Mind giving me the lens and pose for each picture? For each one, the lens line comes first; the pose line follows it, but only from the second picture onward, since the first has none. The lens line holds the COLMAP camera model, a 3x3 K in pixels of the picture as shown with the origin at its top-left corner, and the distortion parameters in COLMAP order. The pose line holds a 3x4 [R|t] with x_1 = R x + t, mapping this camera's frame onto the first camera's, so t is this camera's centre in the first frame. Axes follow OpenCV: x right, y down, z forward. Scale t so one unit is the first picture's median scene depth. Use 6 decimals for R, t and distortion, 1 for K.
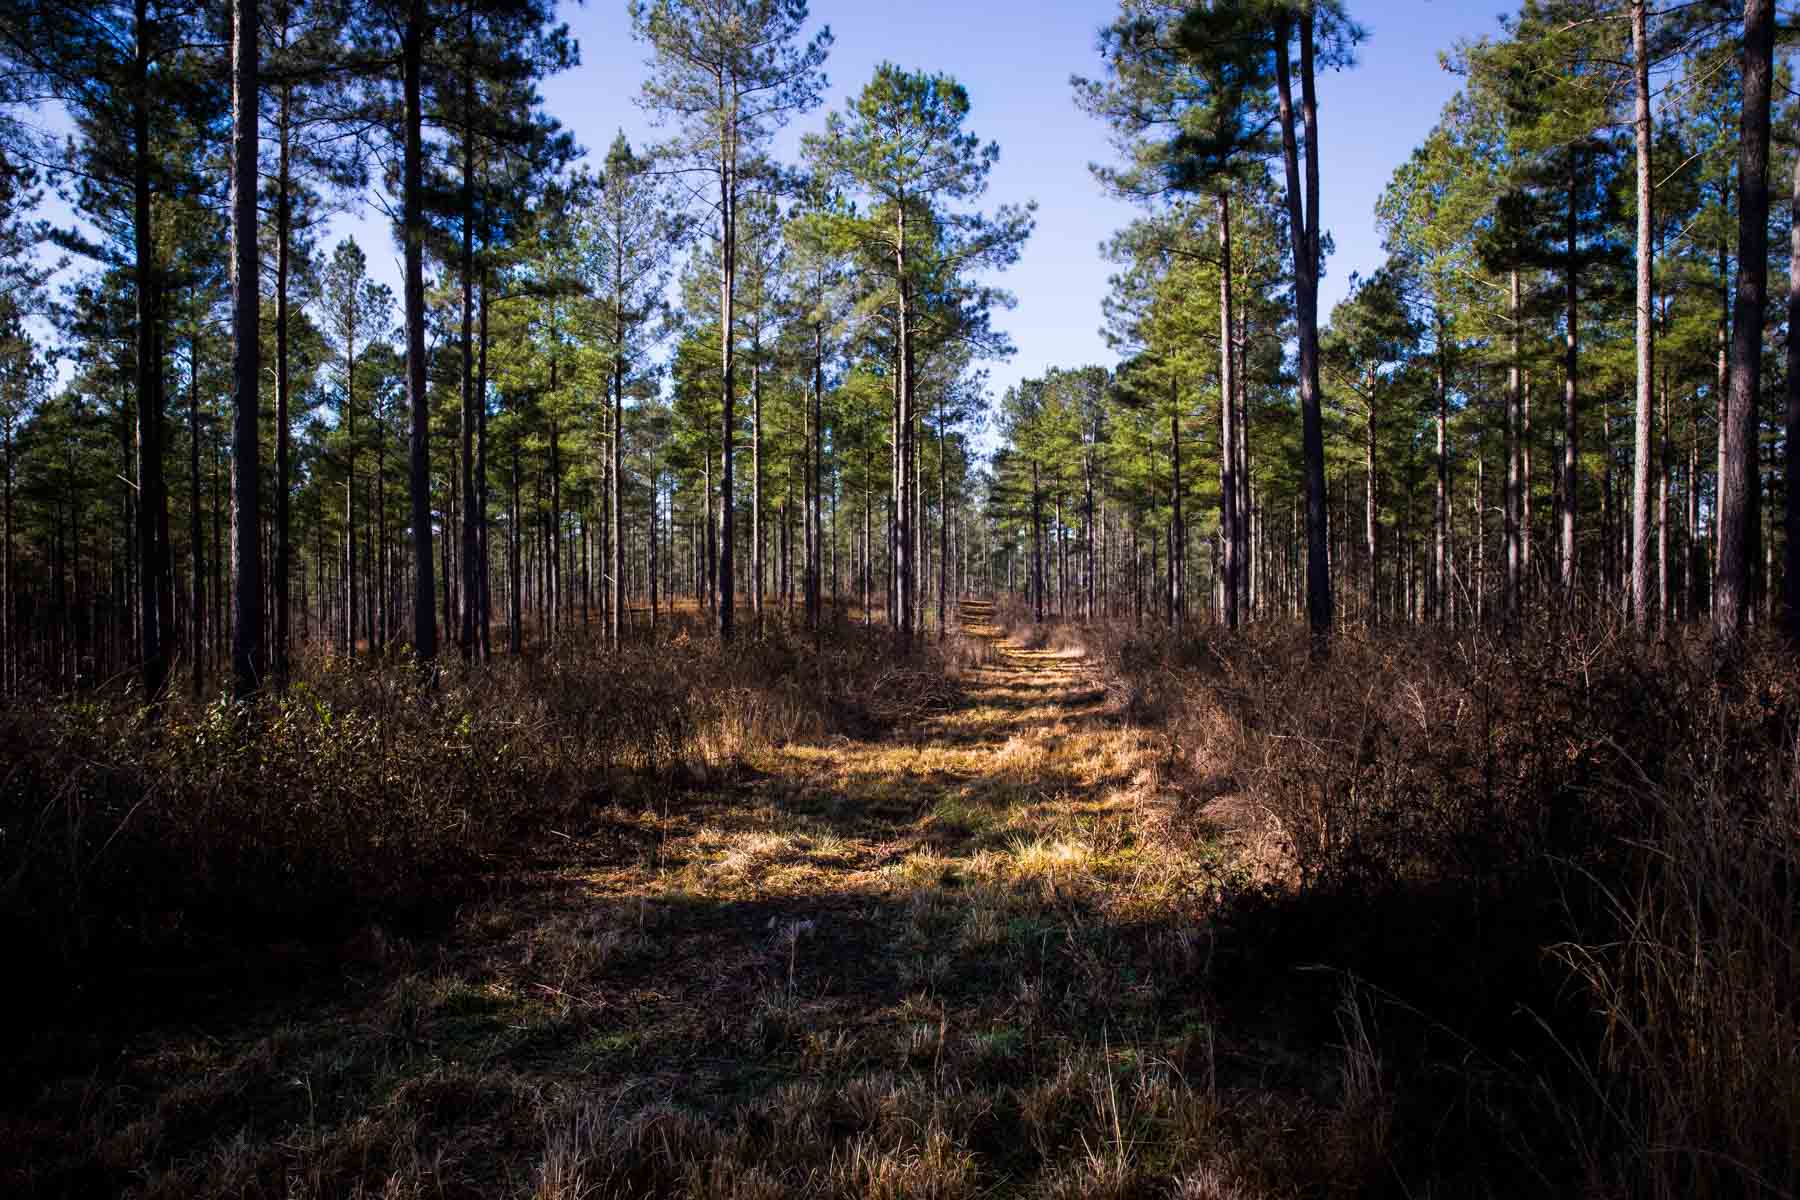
lens RADIAL K [[1259.4, 0, 906.0], [0, 1259.4, 592.7], [0, 0, 1]] dist [-0.001225, 0.000921]
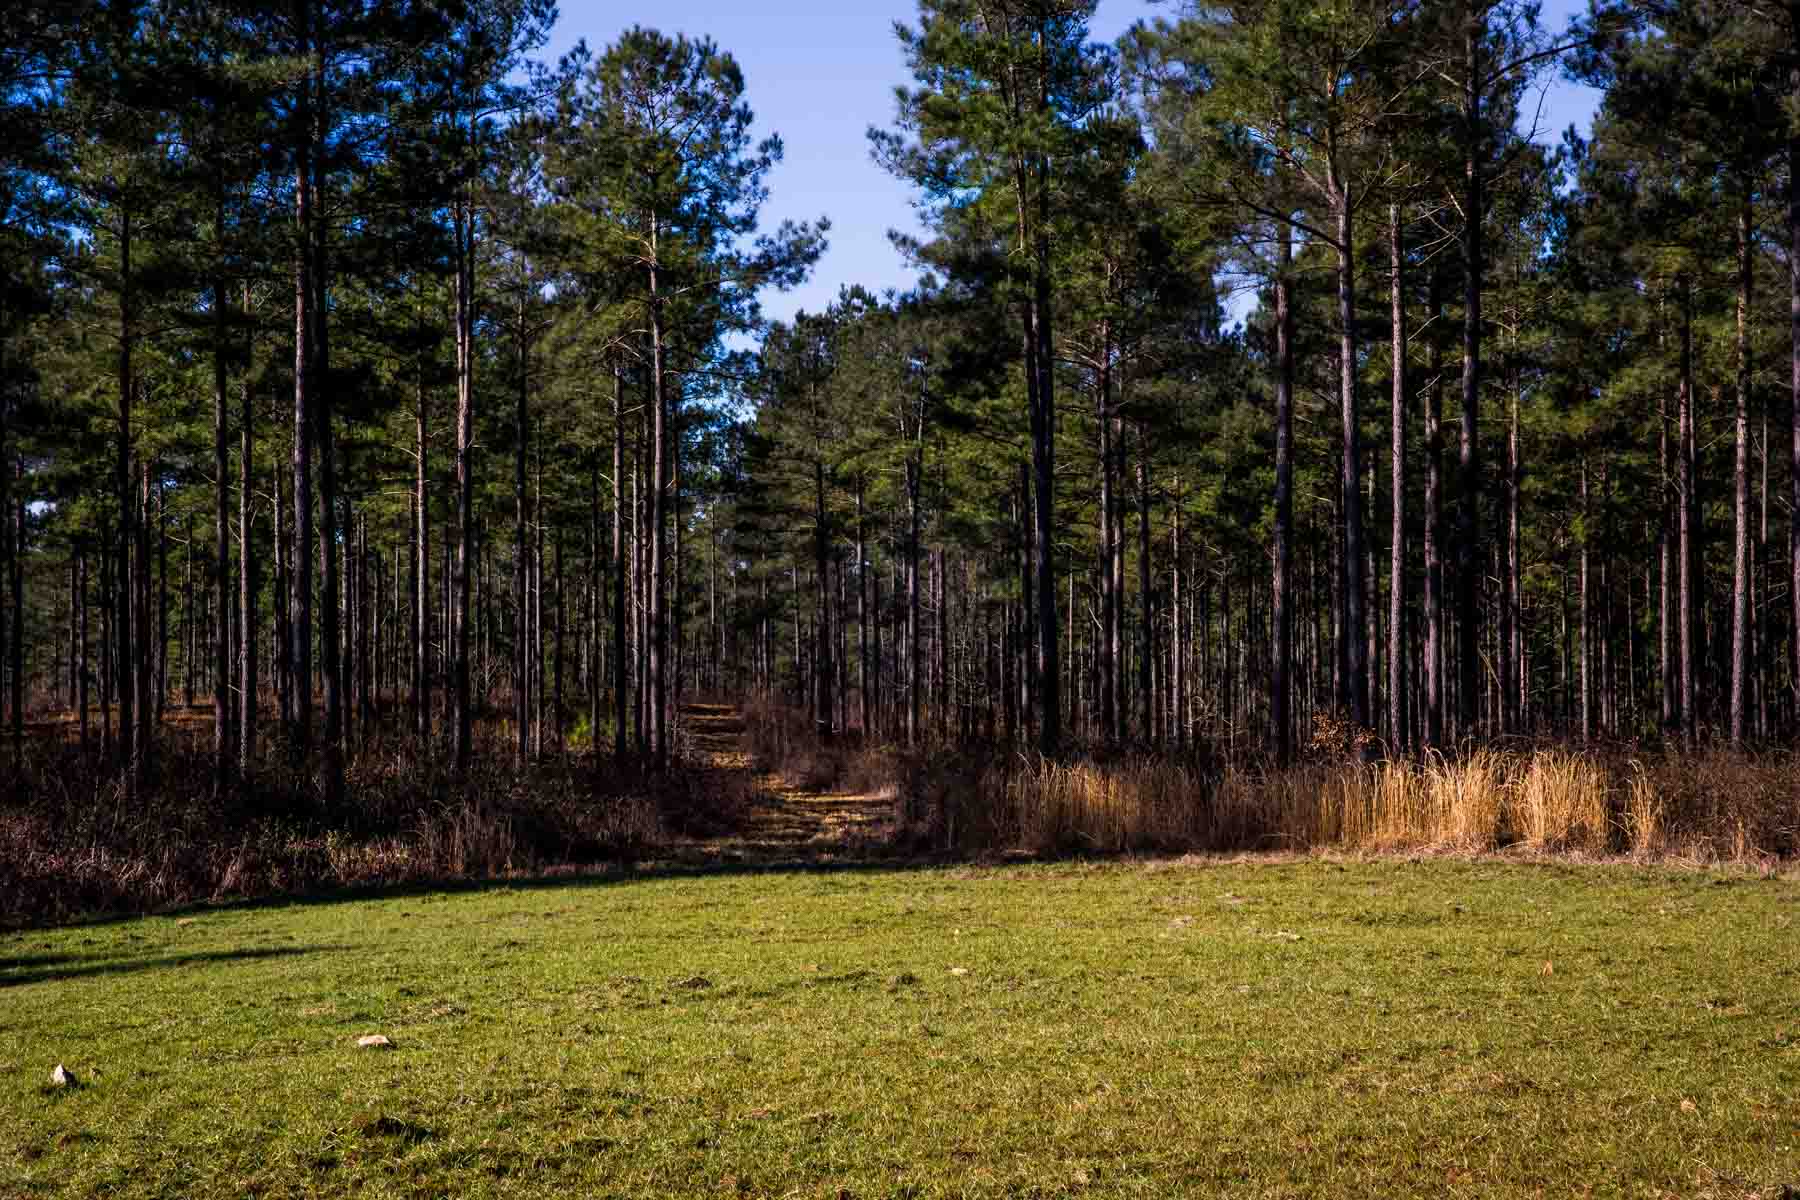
lens RADIAL K [[3294.0, 0, 901.9], [0, 3294.0, 600.3], [0, 0, 1]] dist [0.397513, 0.000000]
pose [[0.991548, 0.007785, 0.129504, -0.117851], [-0.005156, 0.999774, -0.020621, -0.024723], [-0.129635, 0.019779, 0.991365, -1.058658]]
